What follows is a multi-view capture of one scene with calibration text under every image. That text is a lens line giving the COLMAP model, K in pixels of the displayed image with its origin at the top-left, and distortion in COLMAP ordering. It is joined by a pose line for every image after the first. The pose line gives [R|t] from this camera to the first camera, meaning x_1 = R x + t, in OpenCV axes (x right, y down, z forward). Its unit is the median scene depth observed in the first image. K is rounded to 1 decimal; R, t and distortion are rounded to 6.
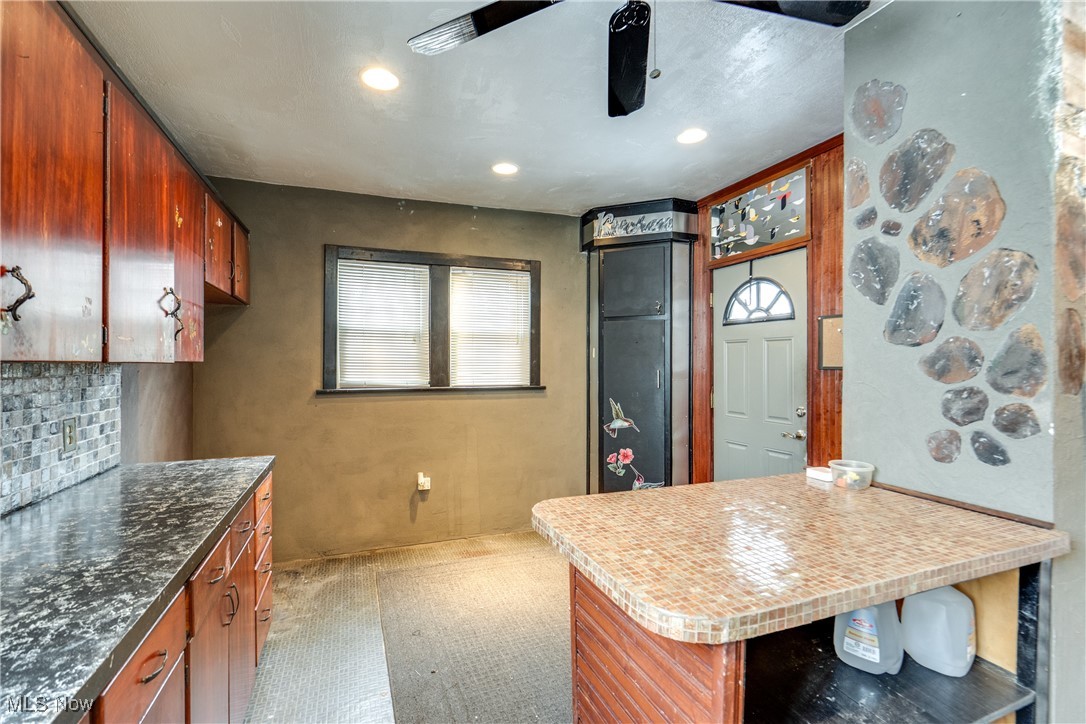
lens RADIAL K [[489.6, 0, 527.2], [0, 489.6, 362.0], [0, 0, 1]] dist [-0.002747, 0.000660]
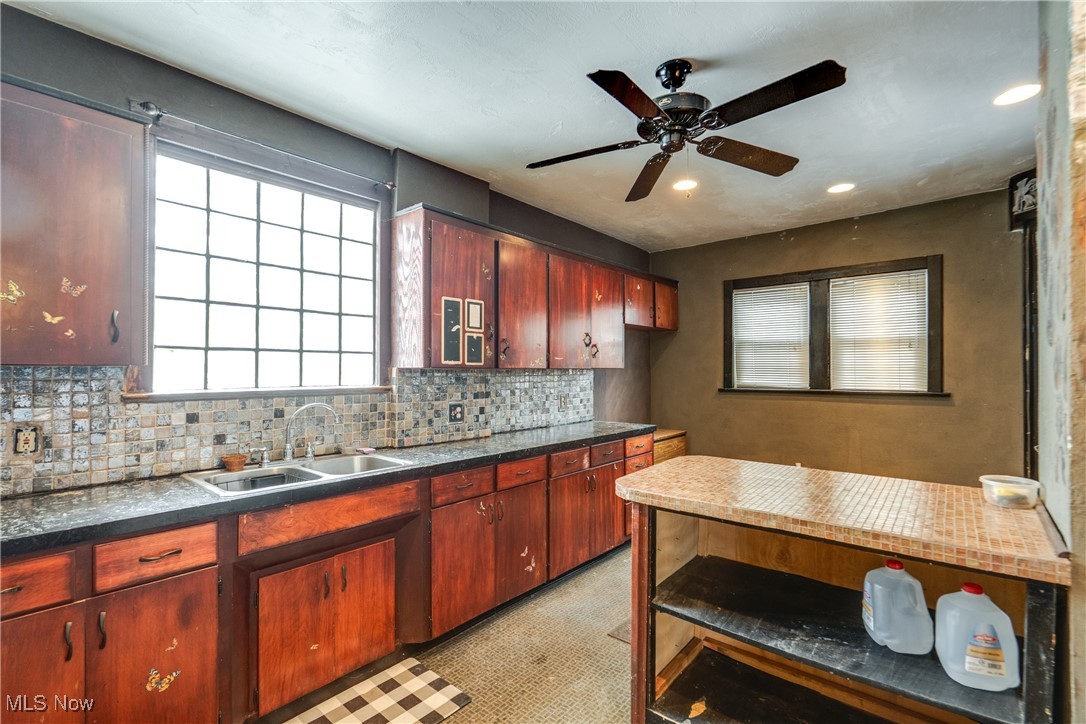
lens RADIAL K [[478.9, 0, 543.0], [0, 478.9, 362.0], [0, 0, 1]] dist [-0.000456, 0.000062]
pose [[0.484877, -0.017040, -0.874416, 0.482568], [0.006389, 0.999853, -0.015942, 0.001639], [0.874559, 0.002144, 0.484914, -0.076567]]
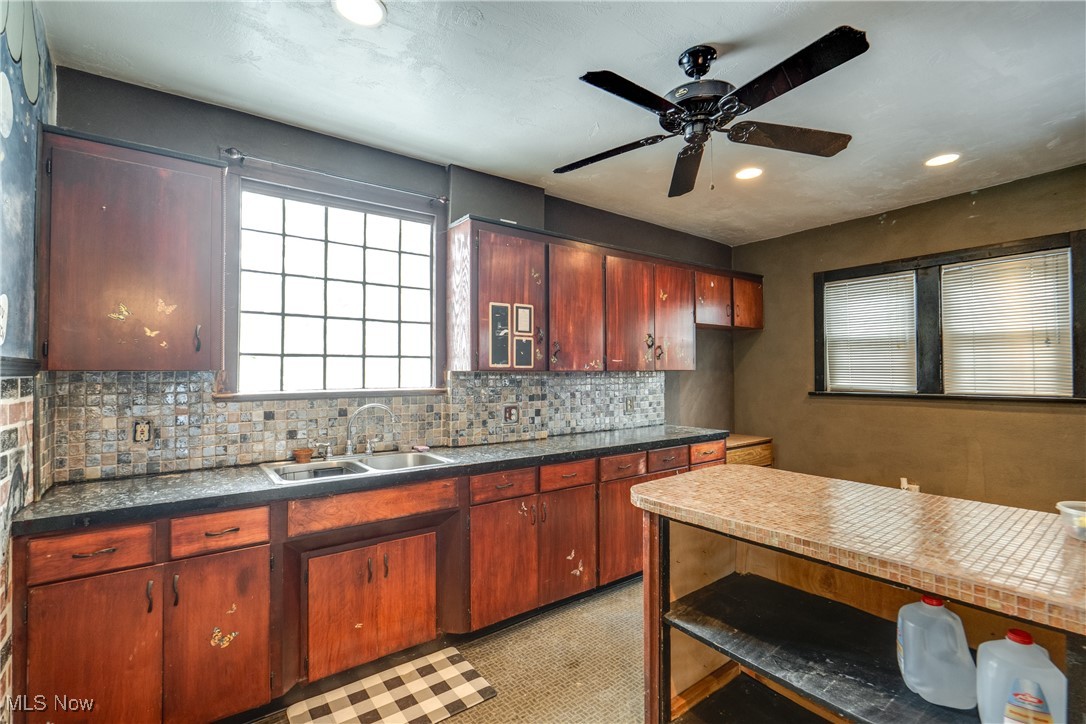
lens RADIAL K [[482.7, 0, 547.4], [0, 482.7, 358.9], [0, 0, 1]] dist [-0.001842, 0.000898]
pose [[0.286296, -0.029458, -0.957688, 0.529317], [0.010220, 0.999564, -0.027691, 0.000977], [0.958087, -0.001860, 0.286473, 0.013618]]
